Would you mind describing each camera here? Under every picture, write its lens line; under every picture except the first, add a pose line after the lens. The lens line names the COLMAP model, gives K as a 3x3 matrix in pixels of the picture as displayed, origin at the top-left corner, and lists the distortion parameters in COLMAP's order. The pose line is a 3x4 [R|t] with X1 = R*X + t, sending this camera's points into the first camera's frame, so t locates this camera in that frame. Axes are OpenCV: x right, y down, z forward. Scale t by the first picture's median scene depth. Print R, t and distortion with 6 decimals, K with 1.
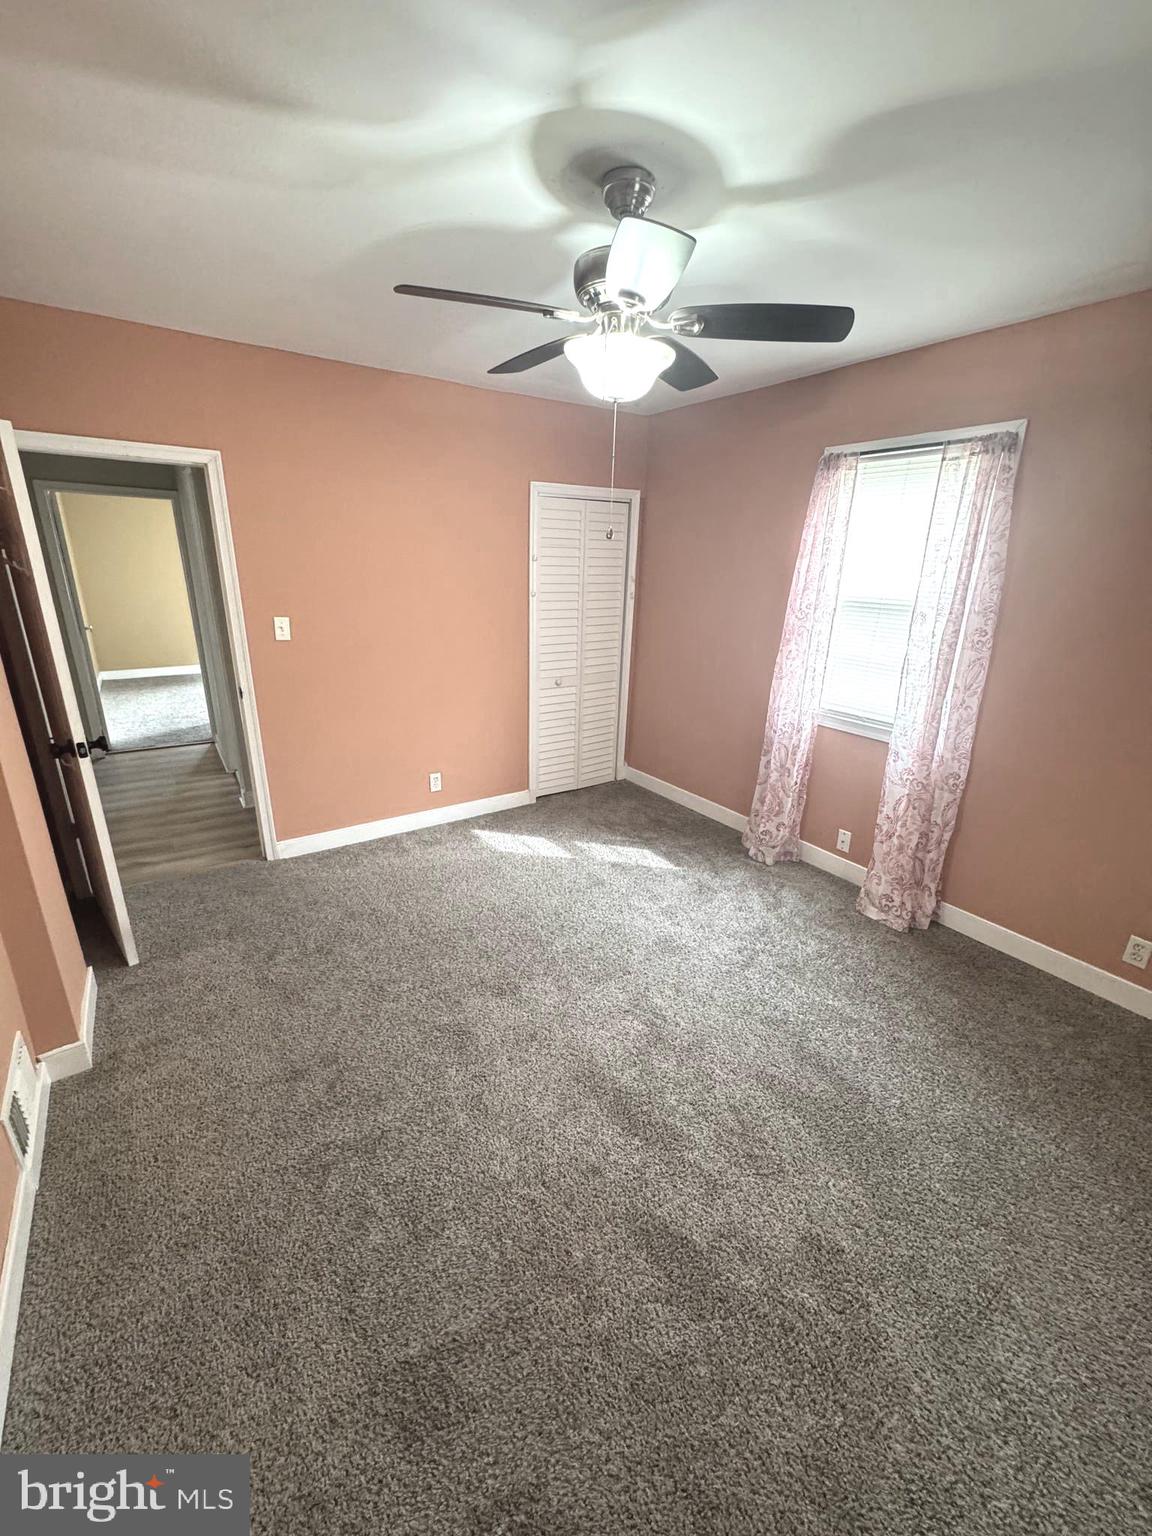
lens RADIAL K [[615.7, 0, 576.8], [0, 615.7, 769.0], [0, 0, 1]] dist [-0.002834, 0.000534]
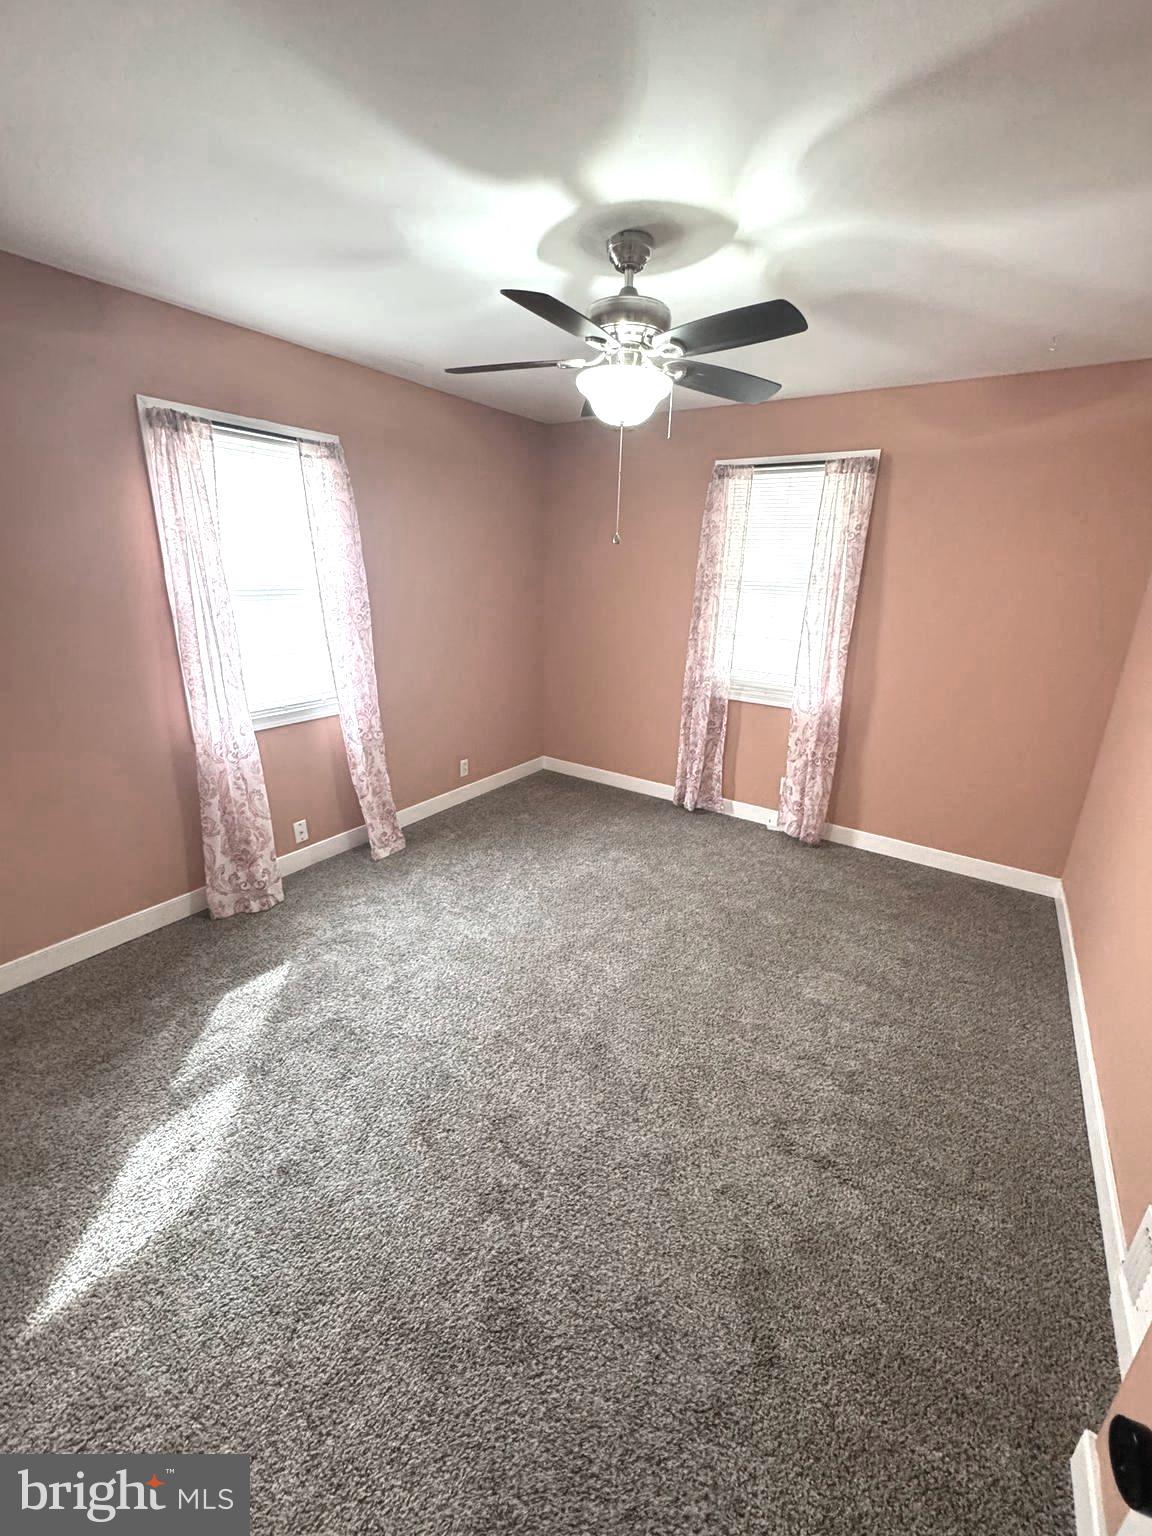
lens RADIAL K [[641.2, 0, 558.7], [0, 641.2, 774.3], [0, 0, 1]] dist [-0.001954, 0.000021]
pose [[-0.360200, -0.325776, 0.874143, -0.652397], [0.267610, 0.861574, 0.431364, -0.329660], [-0.893667, 0.389306, -0.223158, 0.920808]]
